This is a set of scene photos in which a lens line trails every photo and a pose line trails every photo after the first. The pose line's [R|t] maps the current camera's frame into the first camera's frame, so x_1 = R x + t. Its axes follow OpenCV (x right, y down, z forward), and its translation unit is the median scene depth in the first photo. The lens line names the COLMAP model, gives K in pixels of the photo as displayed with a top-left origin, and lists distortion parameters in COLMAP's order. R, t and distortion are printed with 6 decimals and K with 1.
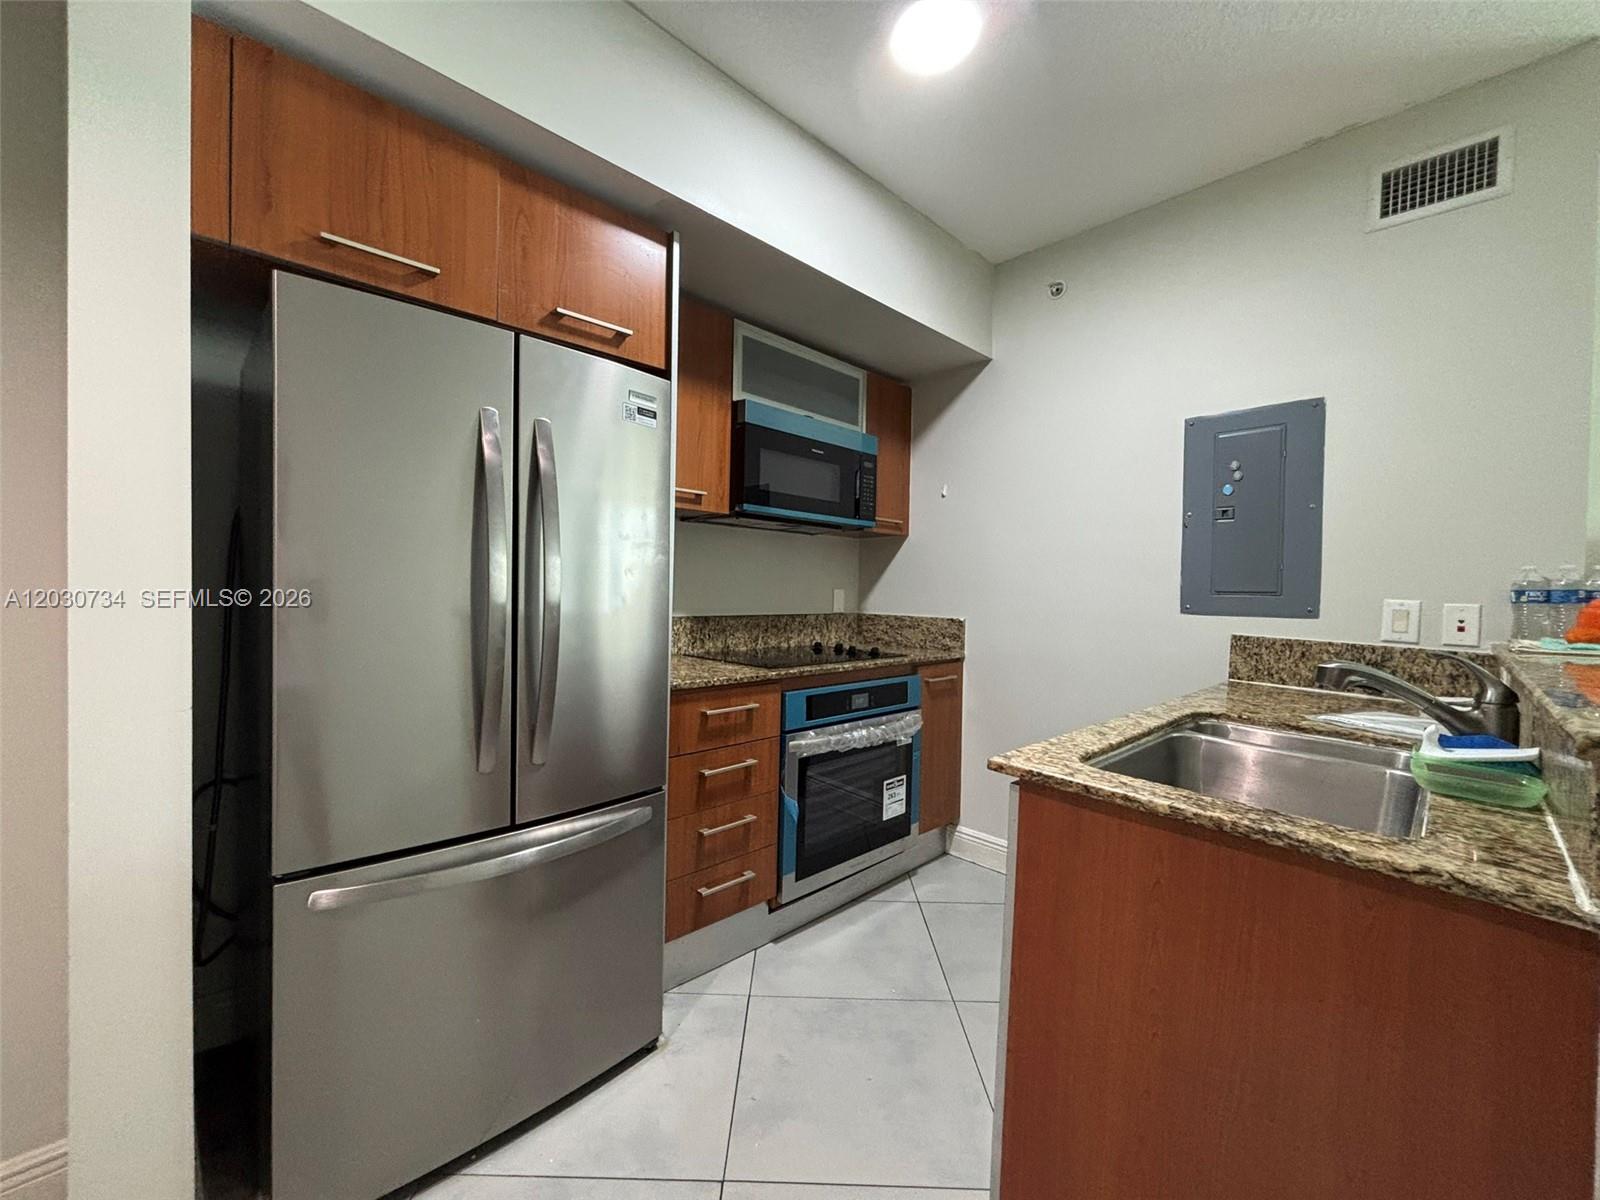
lens RADIAL K [[643.1, 0, 800.0], [0, 643.1, 600.0], [0, 0, 1]] dist [0.025188, -0.000183]
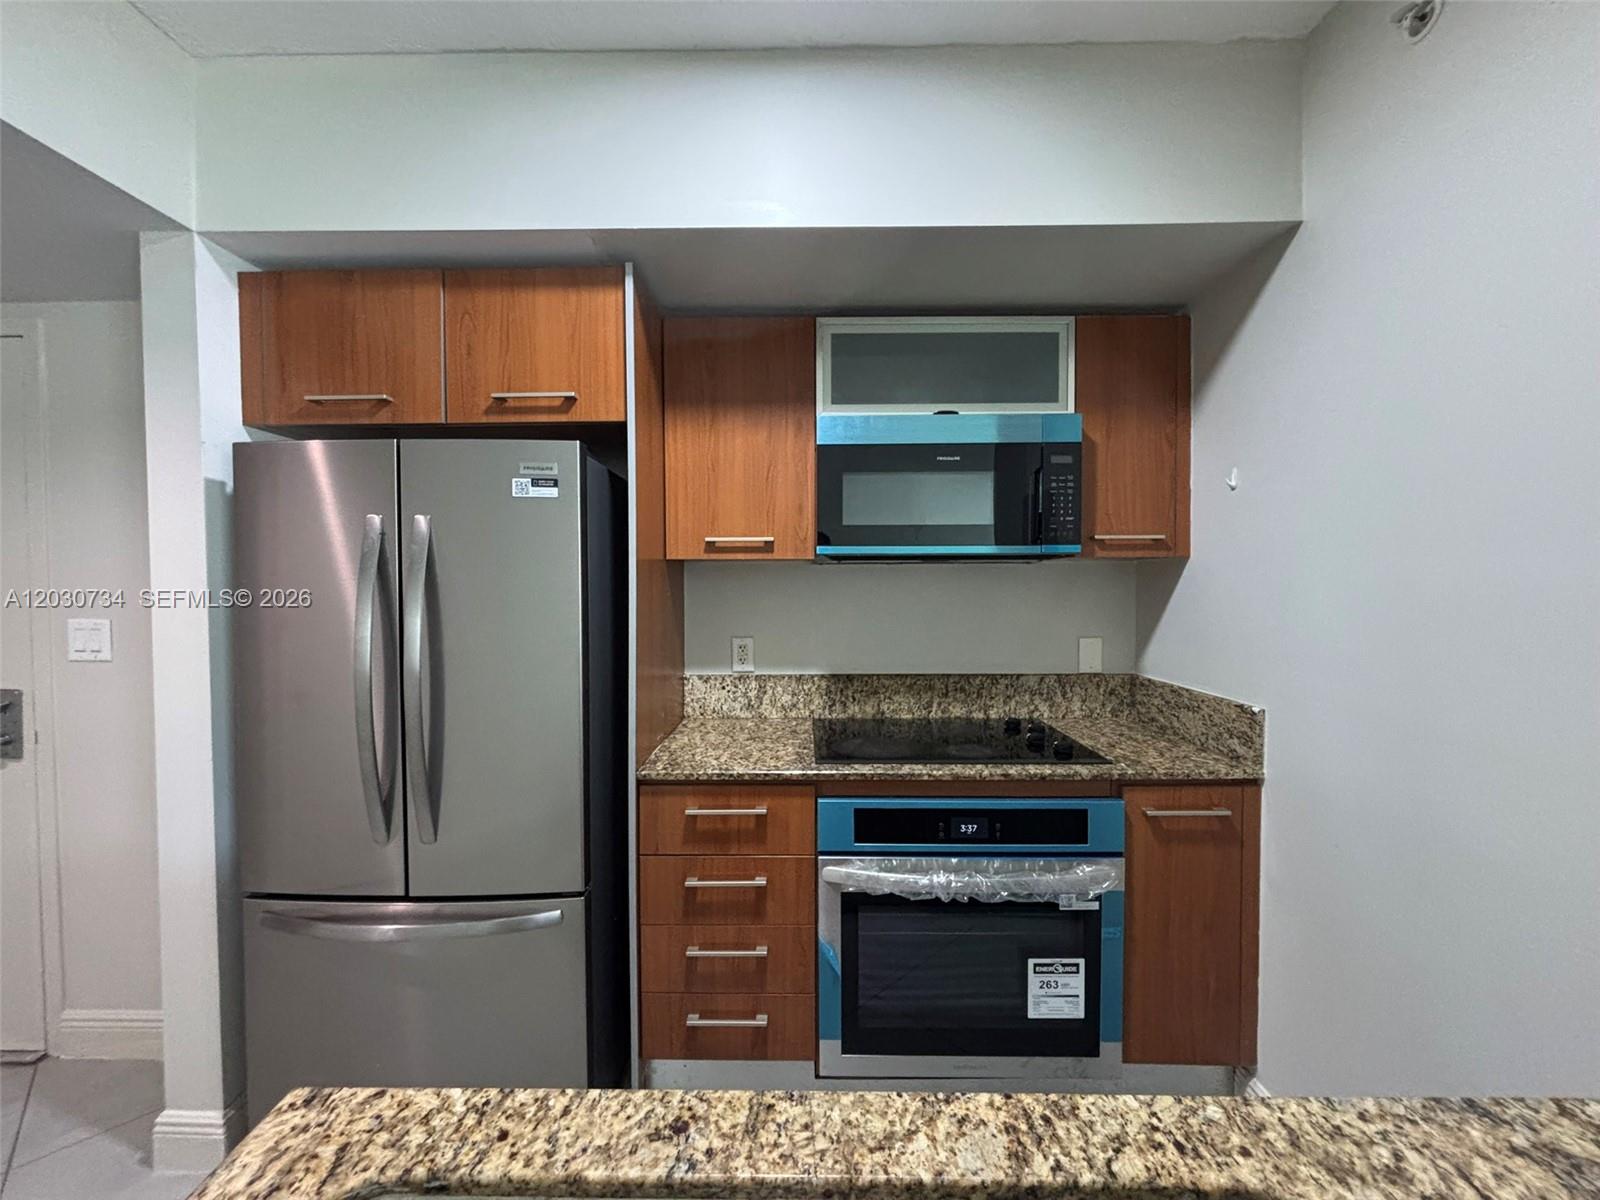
lens RADIAL K [[646.6, 0, 796.6], [0, 646.6, 600.5], [0, 0, 1]] dist [0.000488, -0.000010]
pose [[0.708154, -0.001037, -0.706058, 0.397410], [0.004776, 0.999983, 0.003321, -0.073911], [0.706042, -0.005724, 0.708147, 0.359060]]
